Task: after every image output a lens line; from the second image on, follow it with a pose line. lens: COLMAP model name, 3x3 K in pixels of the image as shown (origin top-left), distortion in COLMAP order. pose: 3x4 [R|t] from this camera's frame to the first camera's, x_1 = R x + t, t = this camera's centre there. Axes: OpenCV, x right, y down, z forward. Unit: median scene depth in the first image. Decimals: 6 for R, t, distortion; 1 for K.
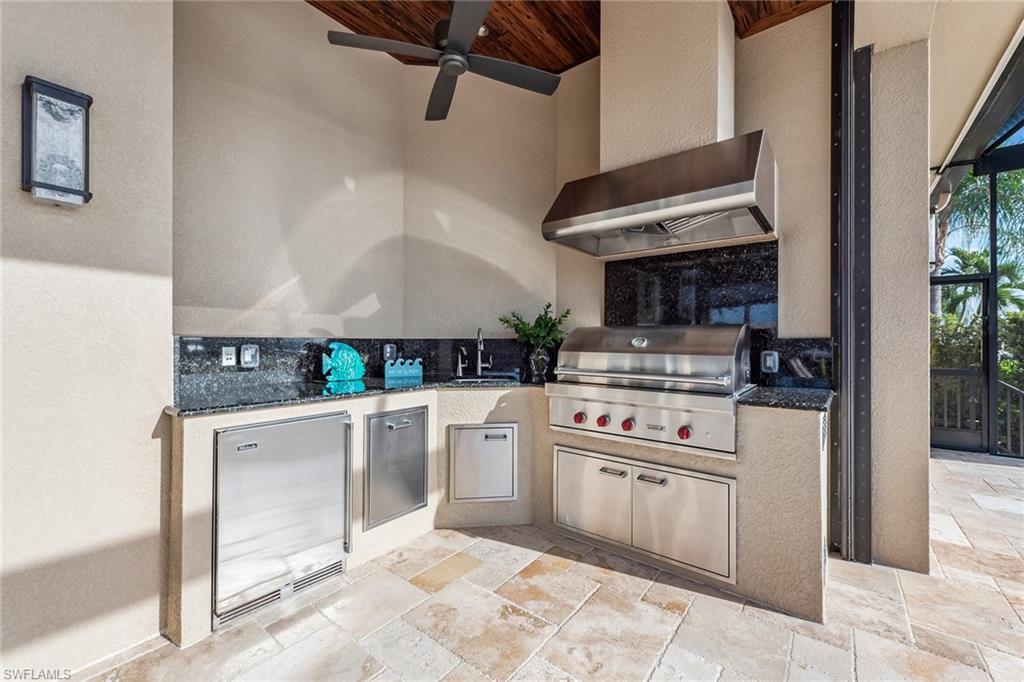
lens RADIAL K [[413.8, 0, 512.0], [0, 413.8, 341.0], [0, 0, 1]] dist [0.001315, 0.000129]
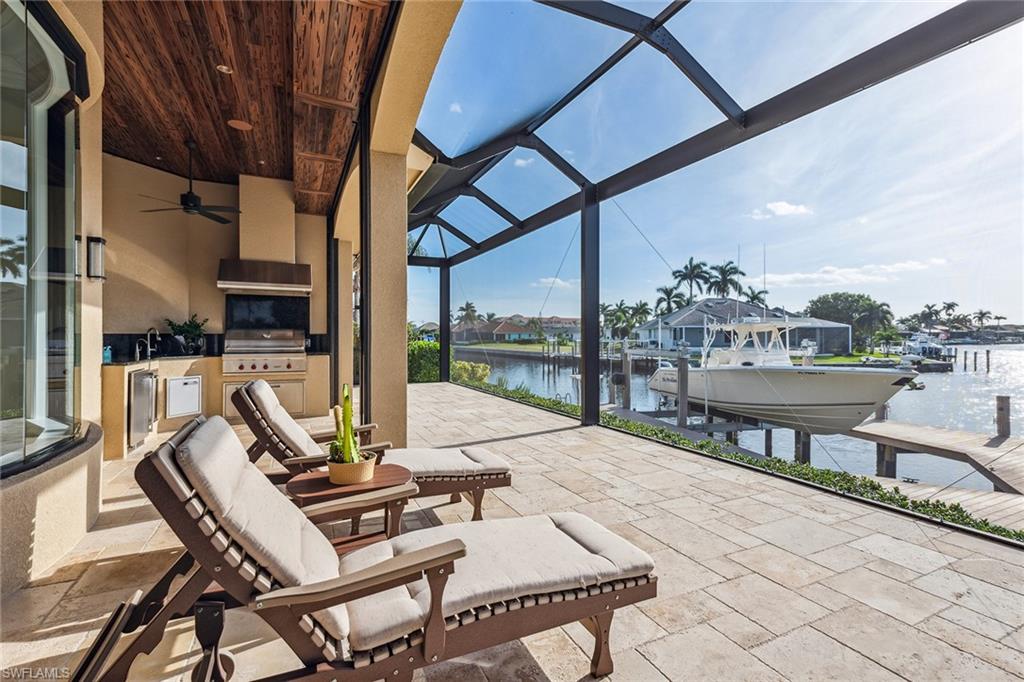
lens RADIAL K [[447.4, 0, 500.0], [0, 447.4, 337.3], [0, 0, 1]] dist [-0.003300, -0.000539]
pose [[0.471722, -0.004371, 0.881736, -1.293625], [-0.003703, 0.999969, 0.006938, -0.012377], [-0.881740, -0.006538, 0.471691, -1.408043]]
